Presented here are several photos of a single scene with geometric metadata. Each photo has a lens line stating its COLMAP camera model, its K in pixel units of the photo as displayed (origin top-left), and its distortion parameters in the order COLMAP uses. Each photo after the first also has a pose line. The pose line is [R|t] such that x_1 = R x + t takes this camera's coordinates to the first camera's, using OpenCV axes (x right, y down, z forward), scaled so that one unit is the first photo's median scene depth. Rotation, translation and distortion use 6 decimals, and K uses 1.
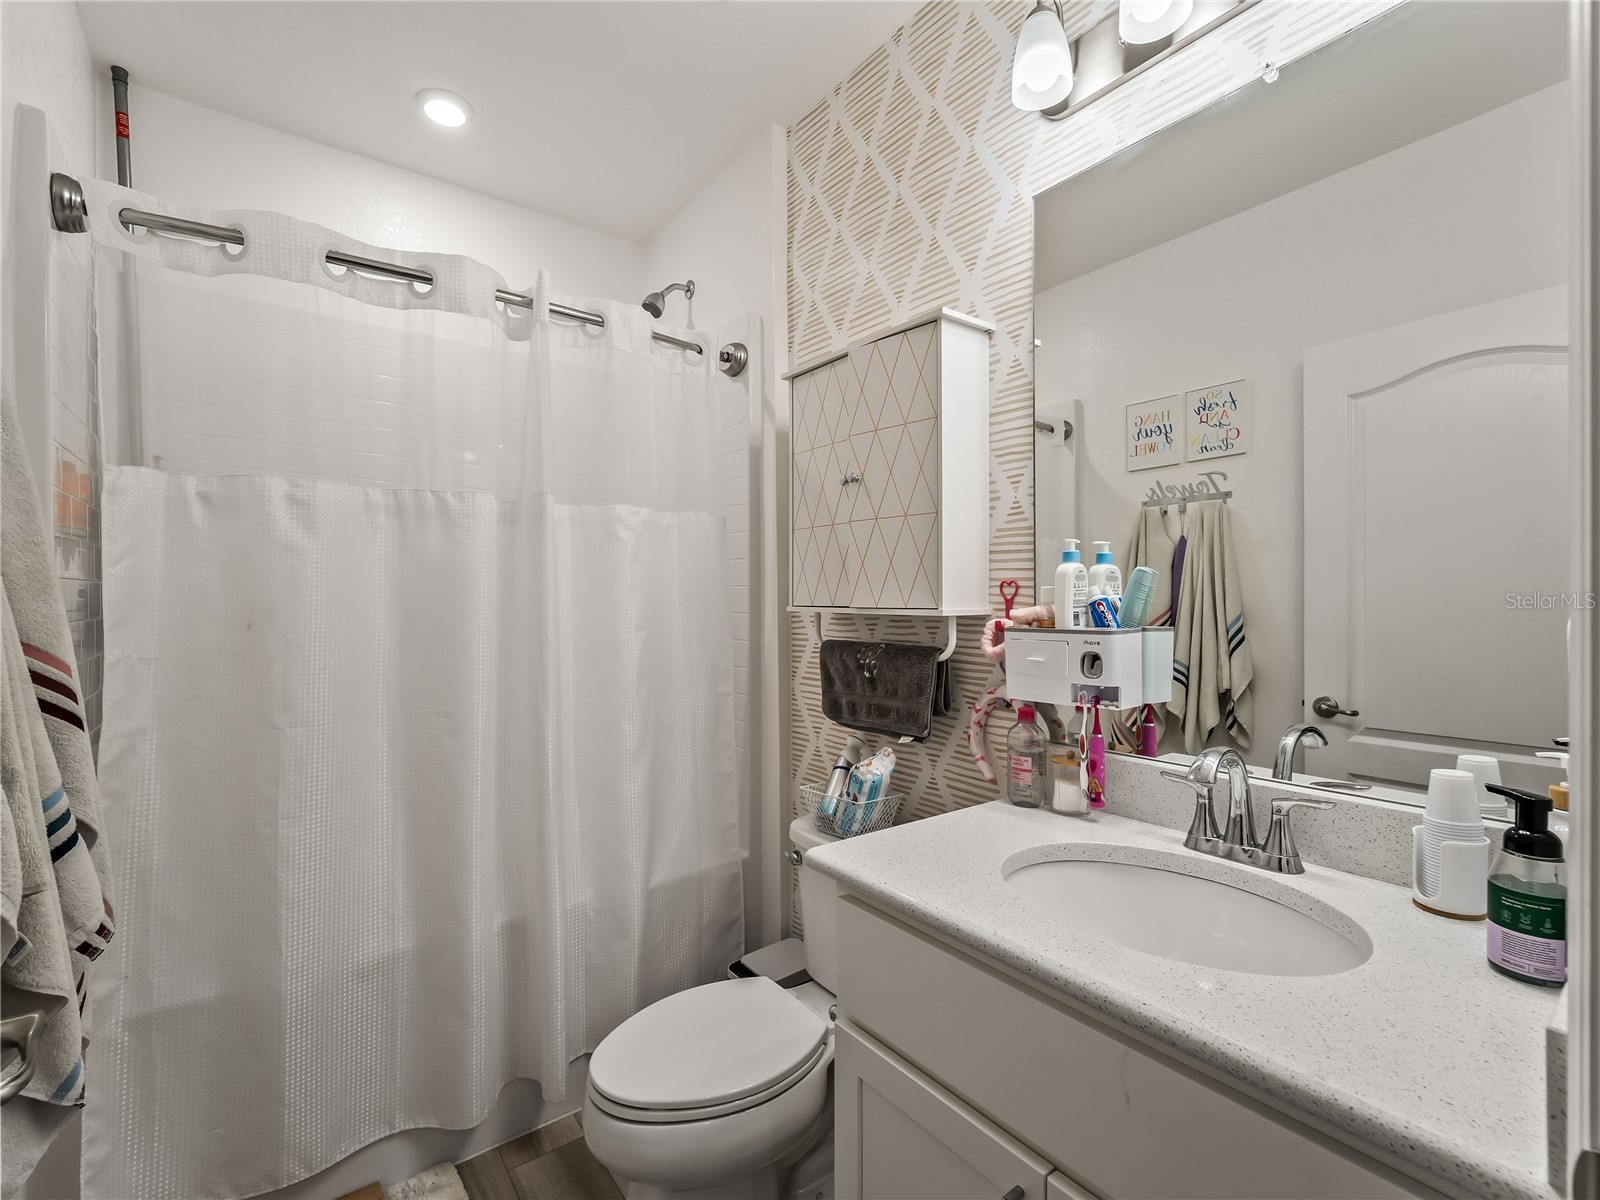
lens RADIAL K [[733.7, 0, 795.2], [0, 733.7, 607.3], [0, 0, 1]] dist [-0.003469, -0.001221]
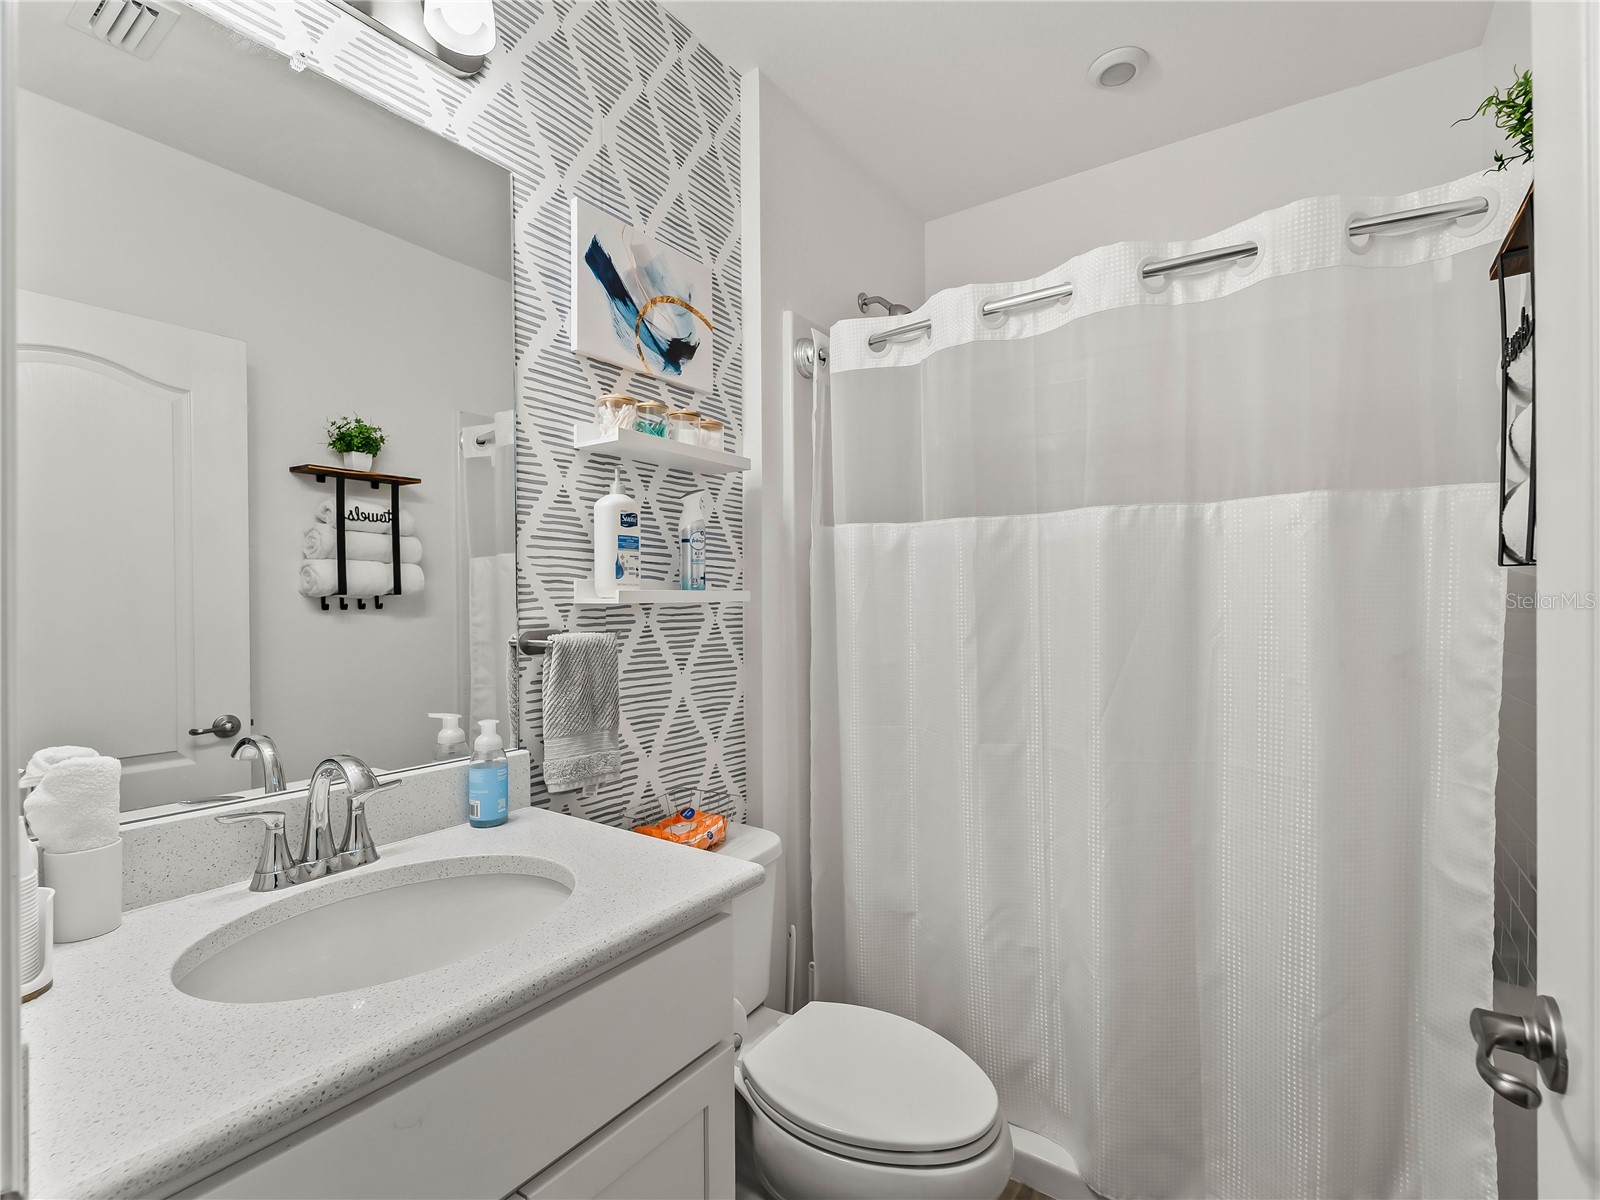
lens RADIAL K [[733.7, 0, 806.1], [0, 733.7, 600.3], [0, 0, 1]] dist [-0.003469, -0.001221]
pose [[-0.336413, 0.006811, 0.941690, -0.535846], [0.012784, 0.999915, -0.002665, -0.002792], [-0.941628, 0.011142, -0.336471, 0.764374]]
